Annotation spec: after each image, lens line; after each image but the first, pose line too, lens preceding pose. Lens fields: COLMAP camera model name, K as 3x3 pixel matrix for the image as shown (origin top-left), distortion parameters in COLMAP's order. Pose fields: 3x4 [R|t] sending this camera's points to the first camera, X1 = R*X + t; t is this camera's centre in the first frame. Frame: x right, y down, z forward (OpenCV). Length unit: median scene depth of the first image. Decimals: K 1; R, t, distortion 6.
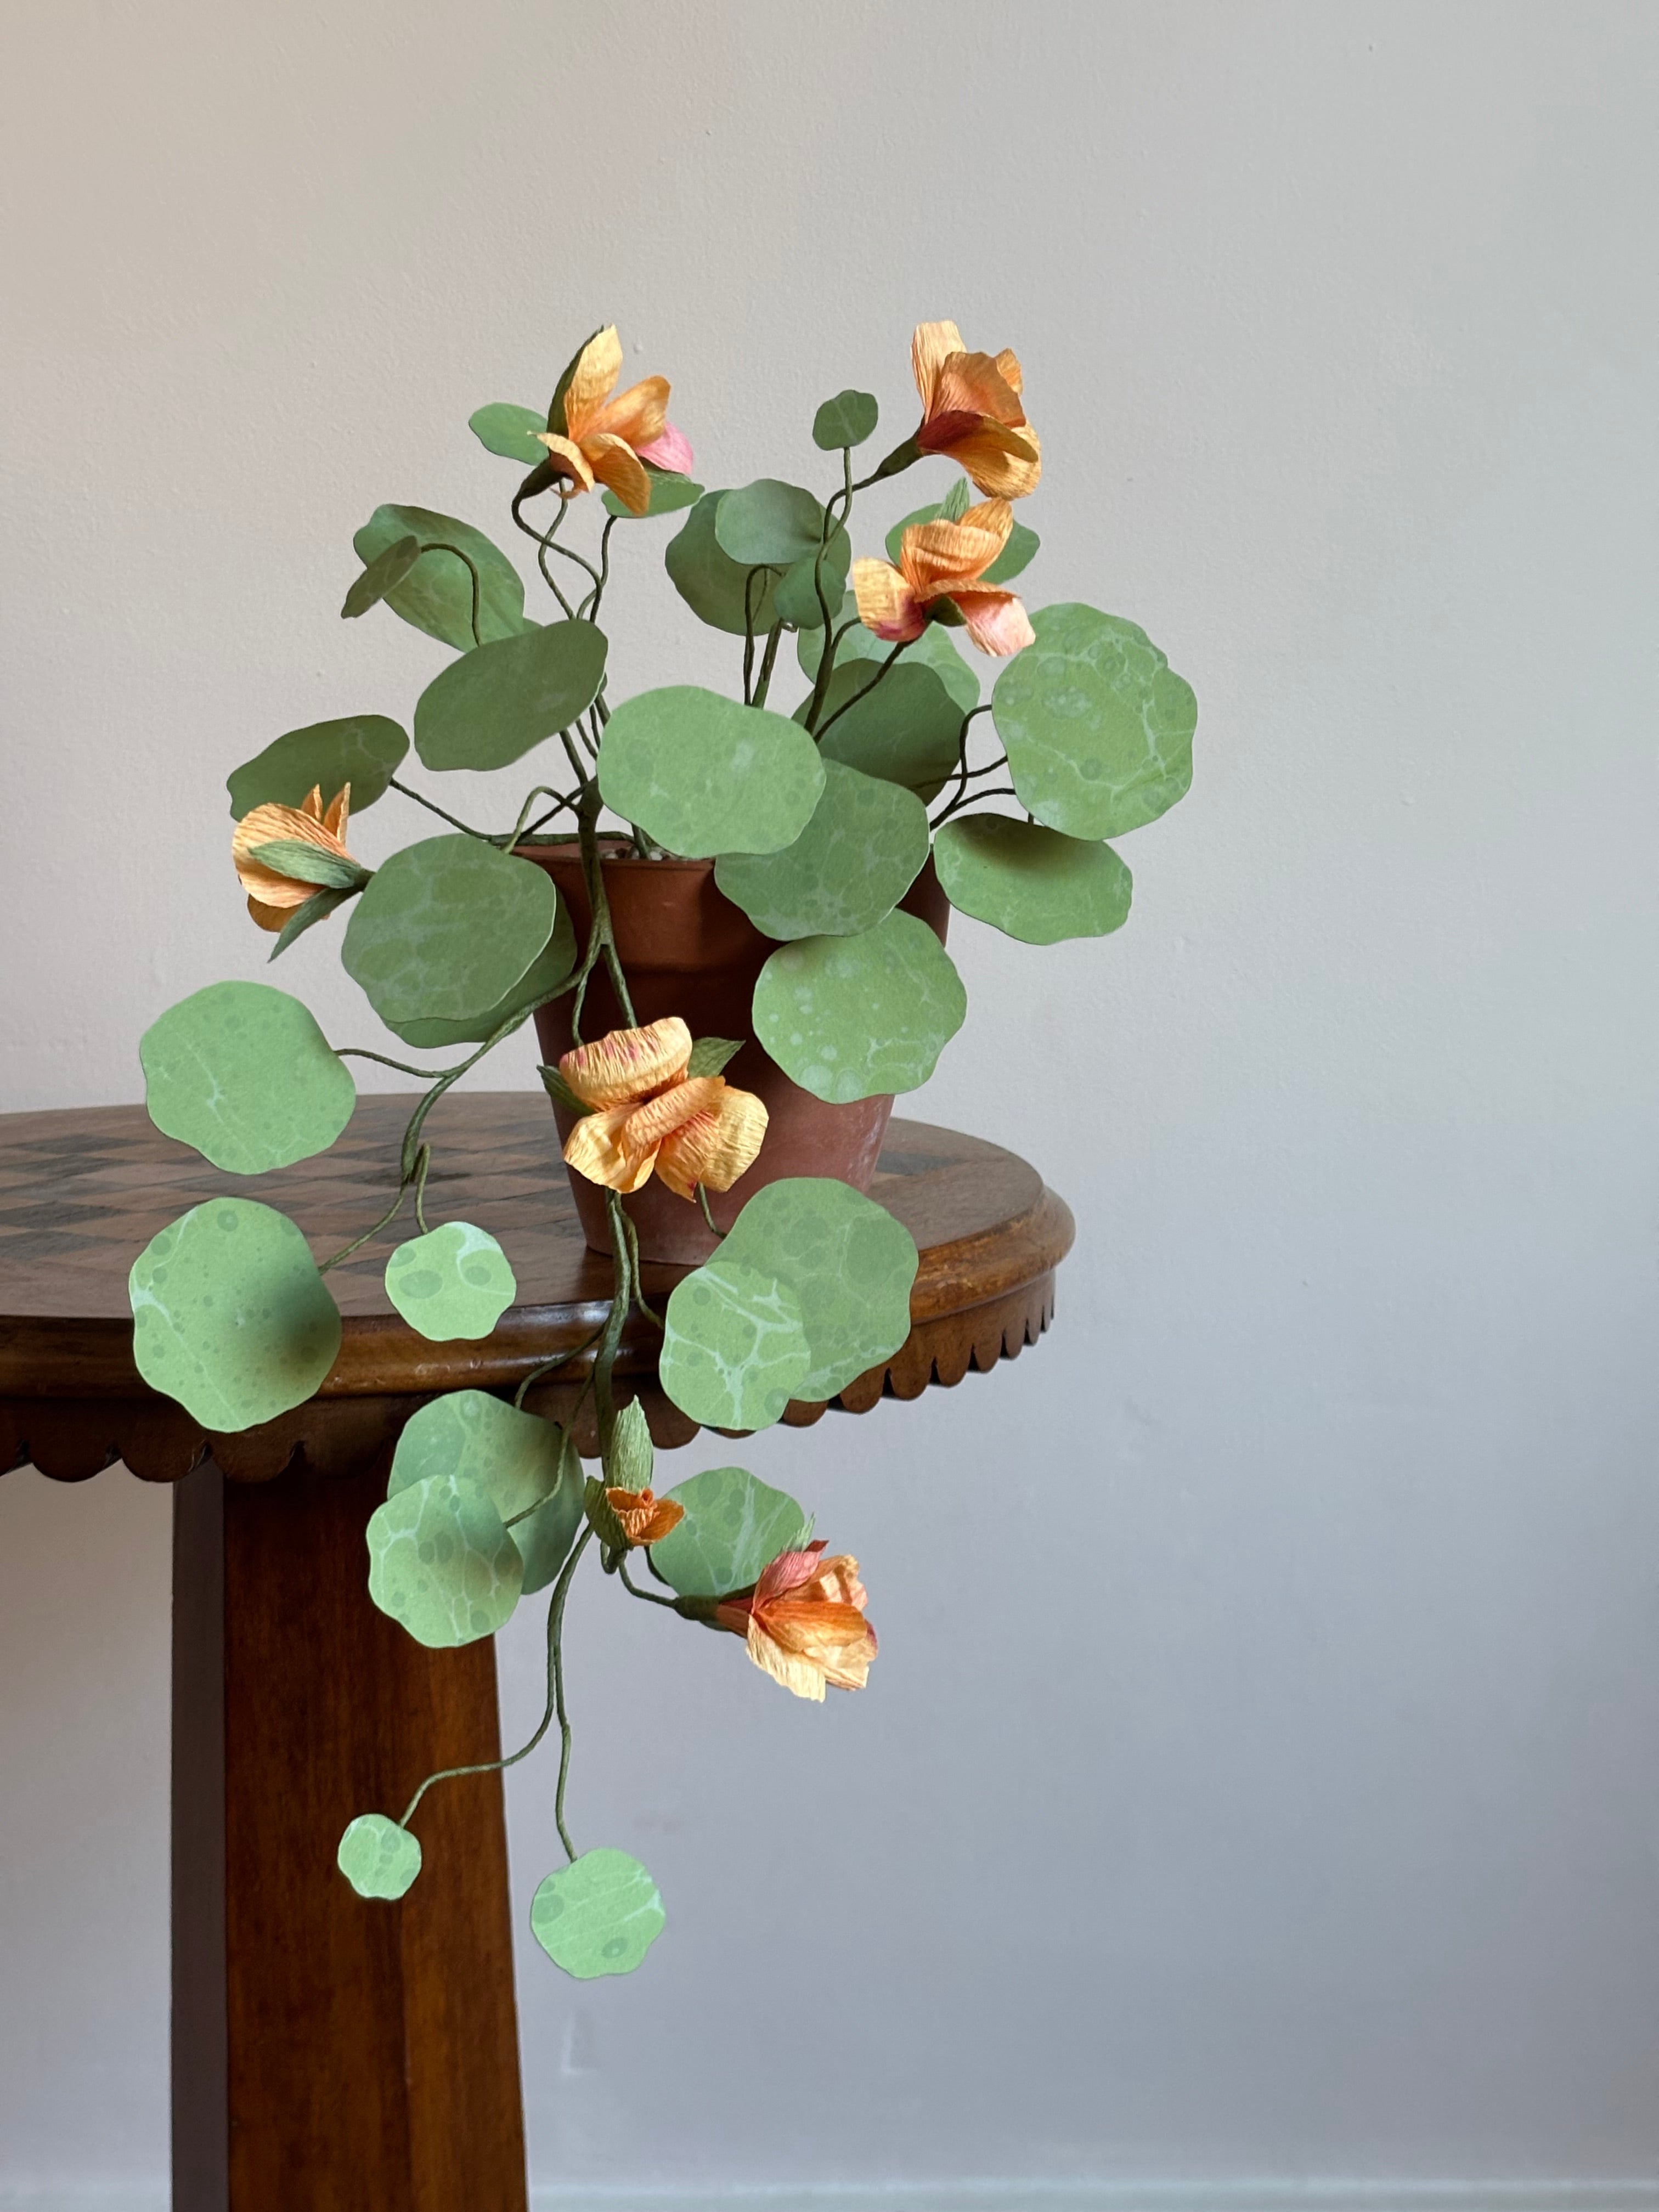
lens RADIAL K [[3422.4, 0, 845.6], [0, 3422.4, 1111.6], [0, 0, 1]] dist [0.092456, 0.000000]
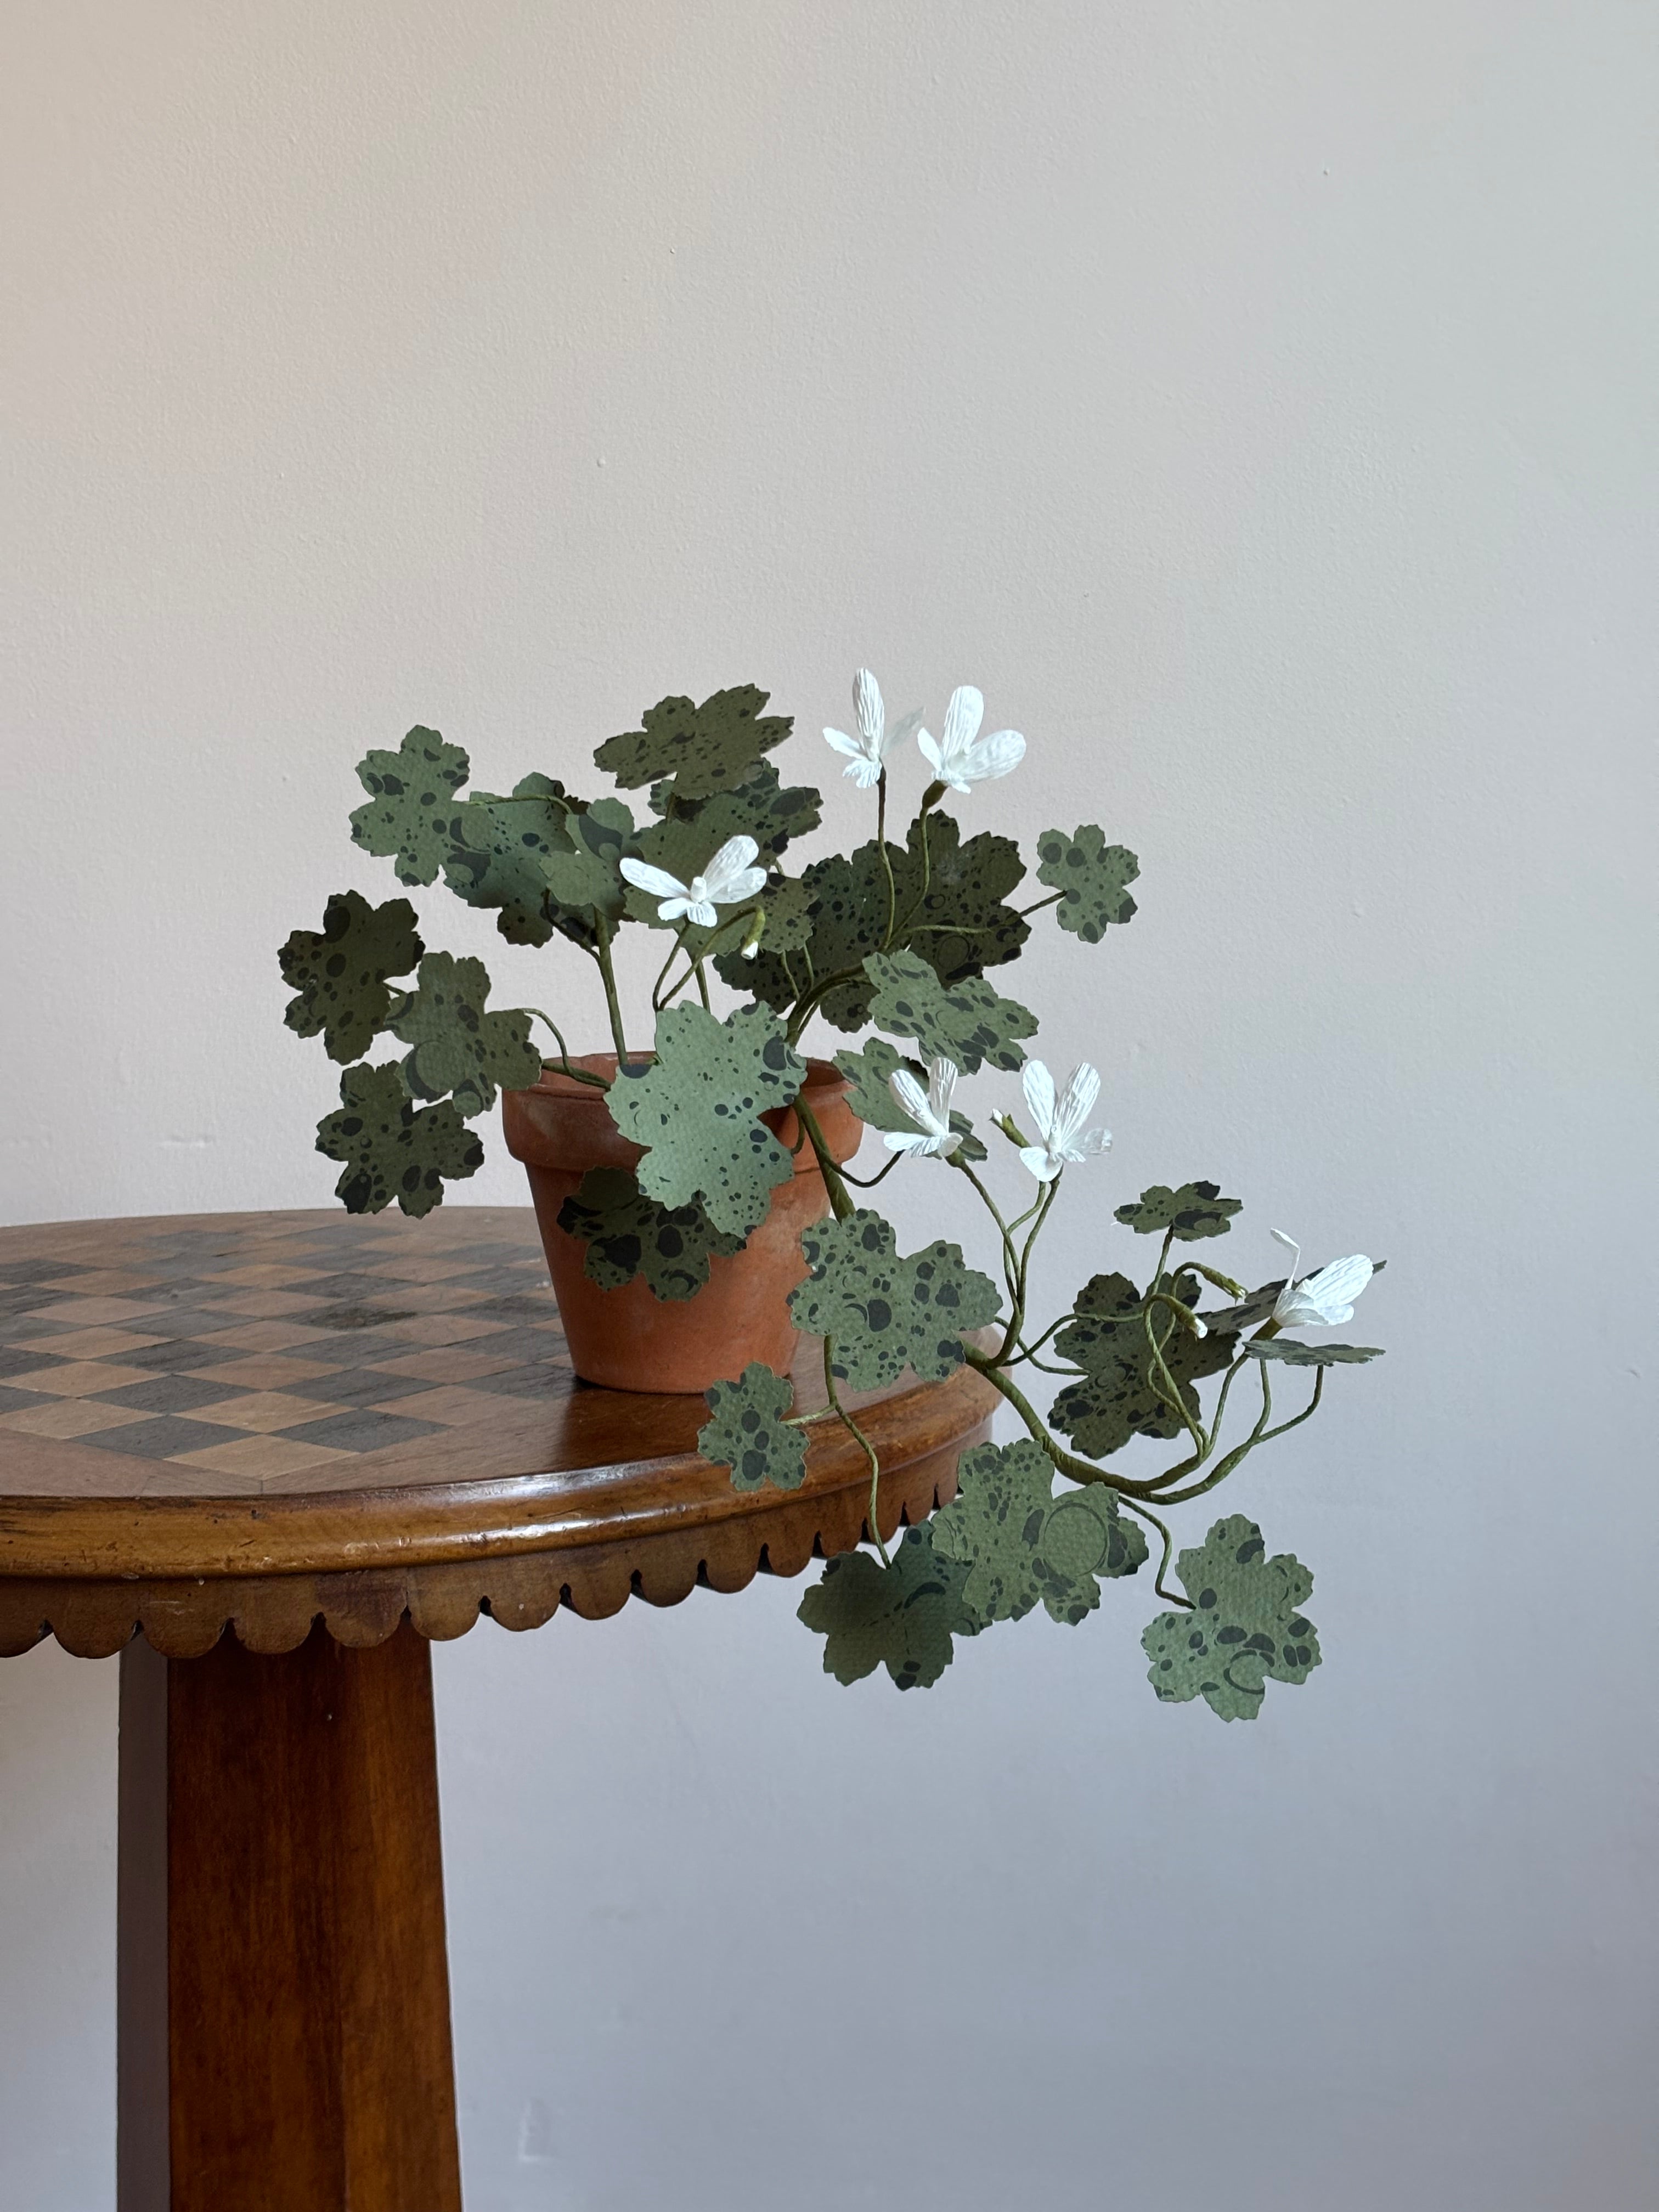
lens RADIAL K [[3422.4, 0, 865.0], [0, 3422.4, 1101.8], [0, 0, 1]] dist [0.092456, 0.000000]
pose [[0.999975, 0.005420, 0.004577, 0.015517], [-0.005420, 0.999985, 0.000118, -0.038500], [-0.004576, -0.000143, 0.999990, -0.012398]]
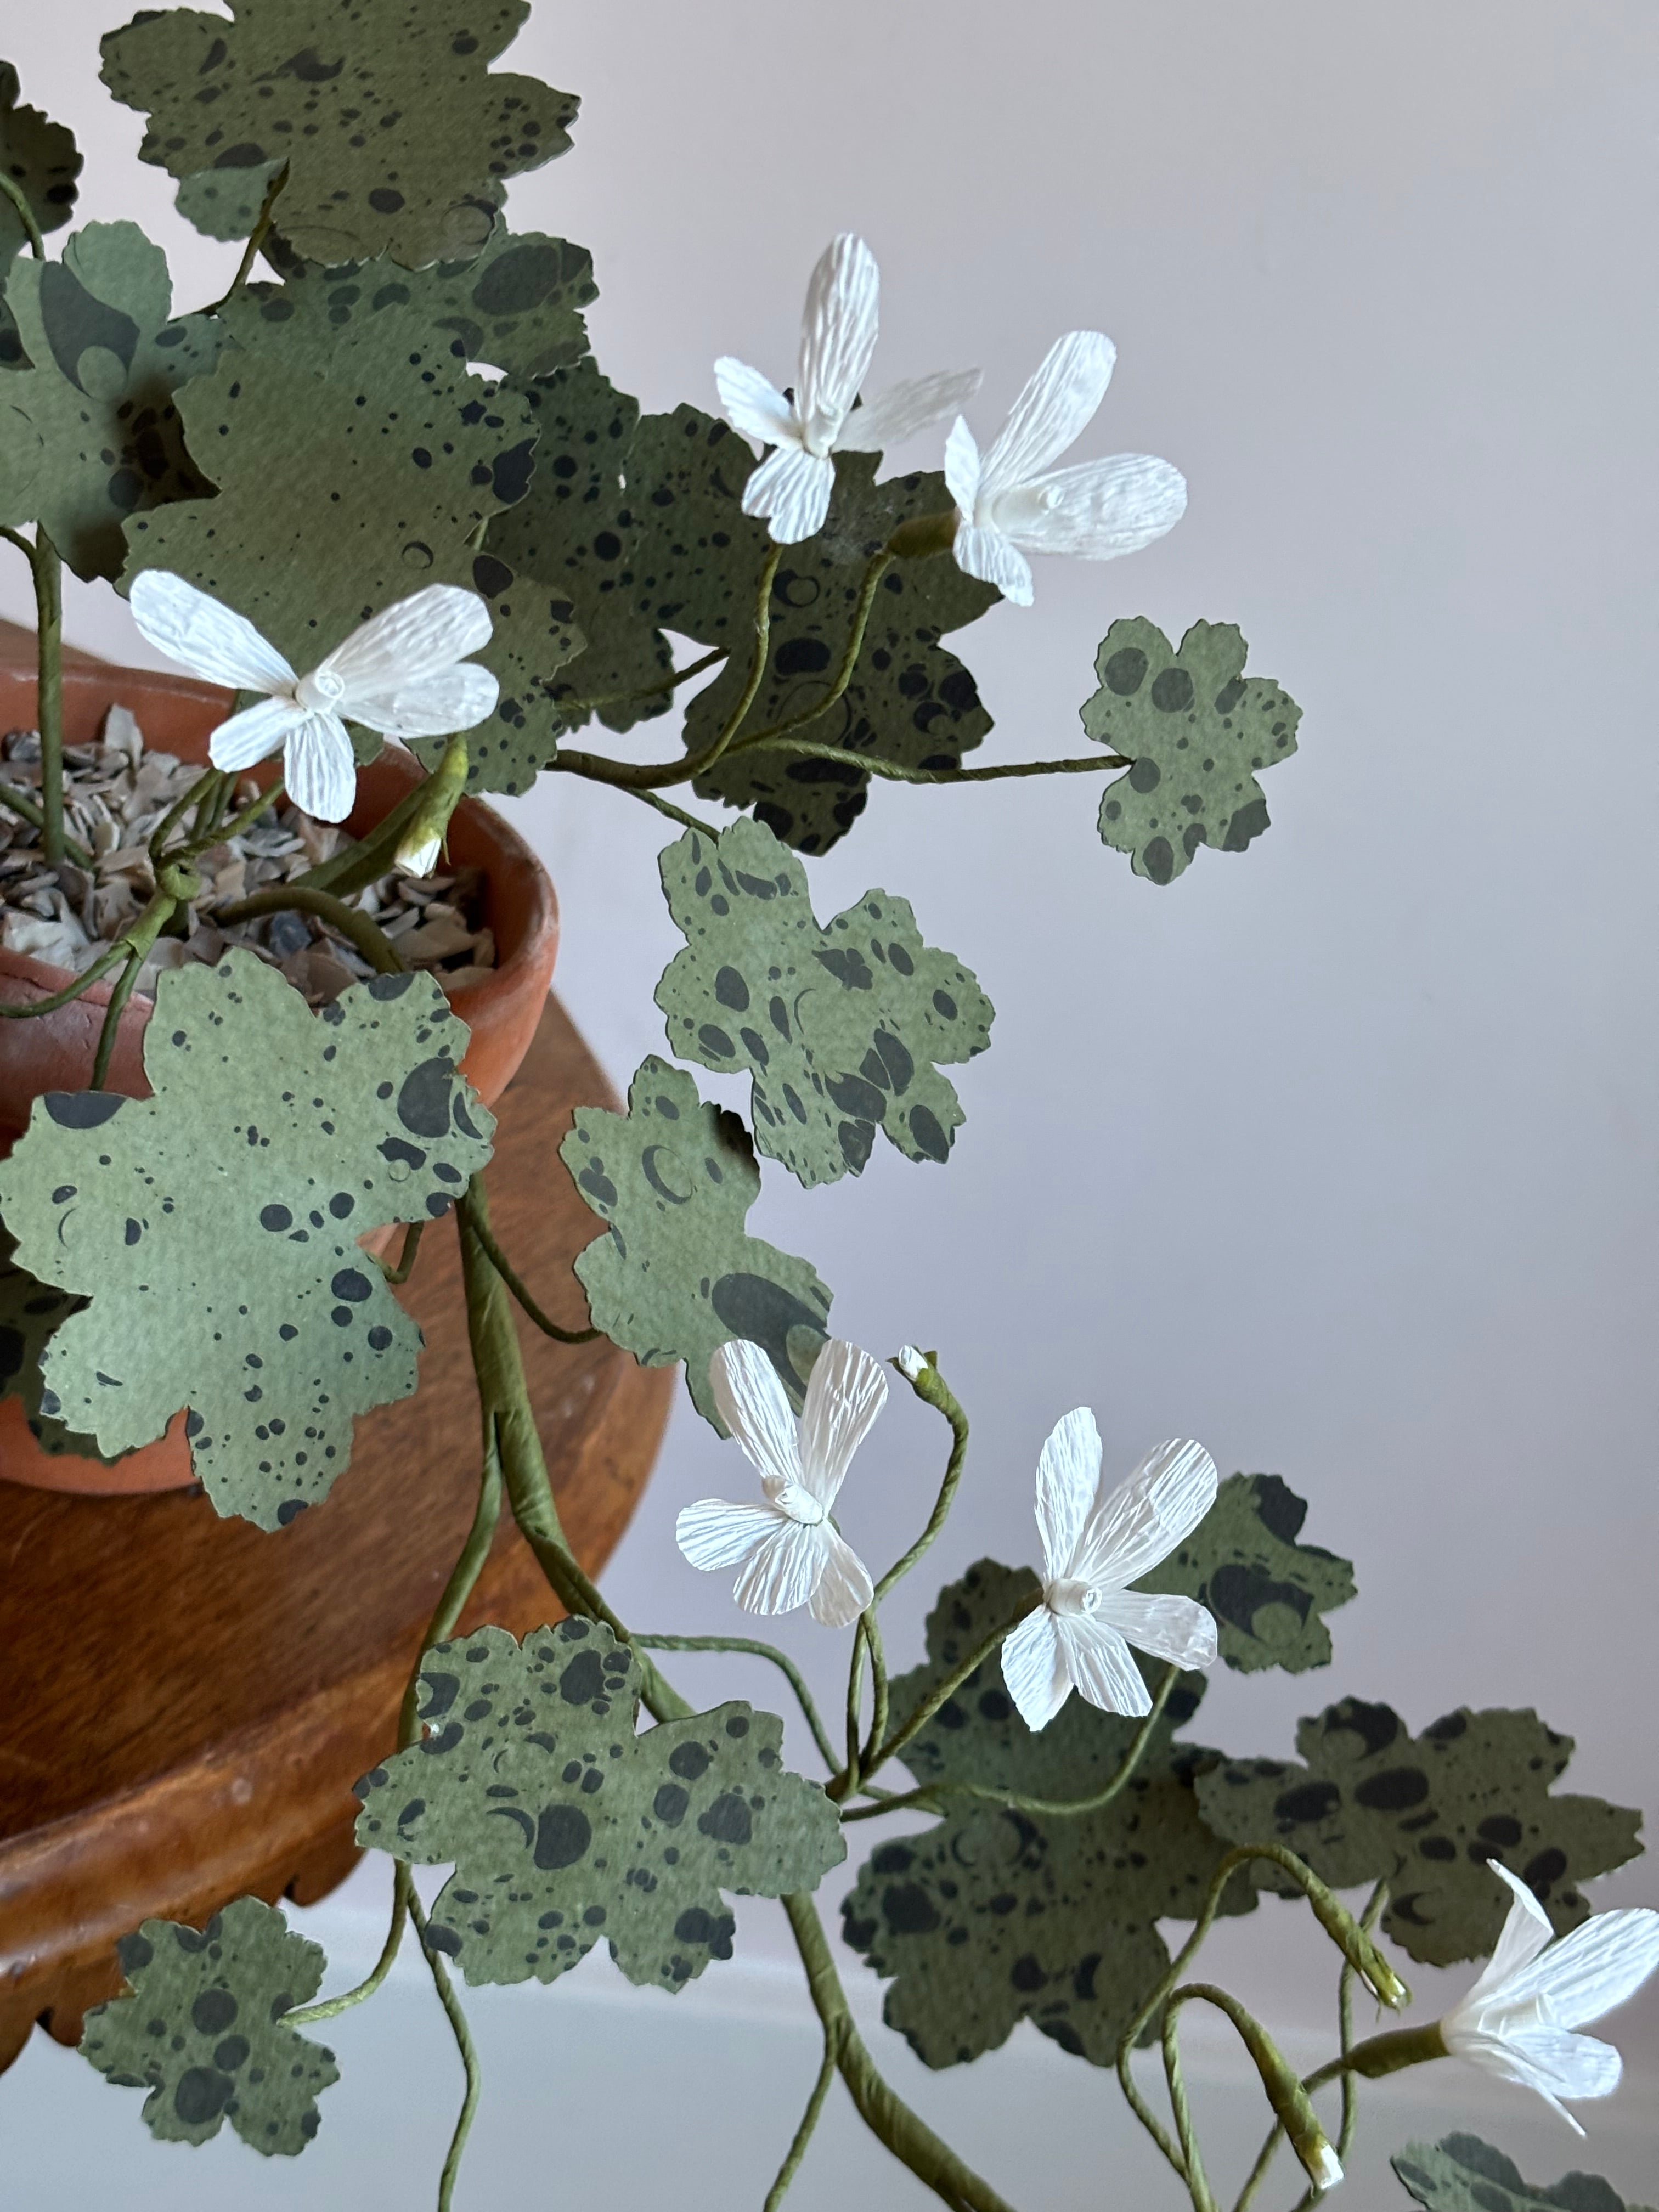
lens RADIAL K [[3422.4, 0, 846.7], [0, 3422.4, 1109.7], [0, 0, 1]] dist [0.092456, 0.000000]
pose [[0.956970, 0.180038, 0.227585, -0.036010], [-0.248486, 0.913467, 0.322231, -0.160313], [-0.149877, -0.364917, 0.918897, 0.447250]]
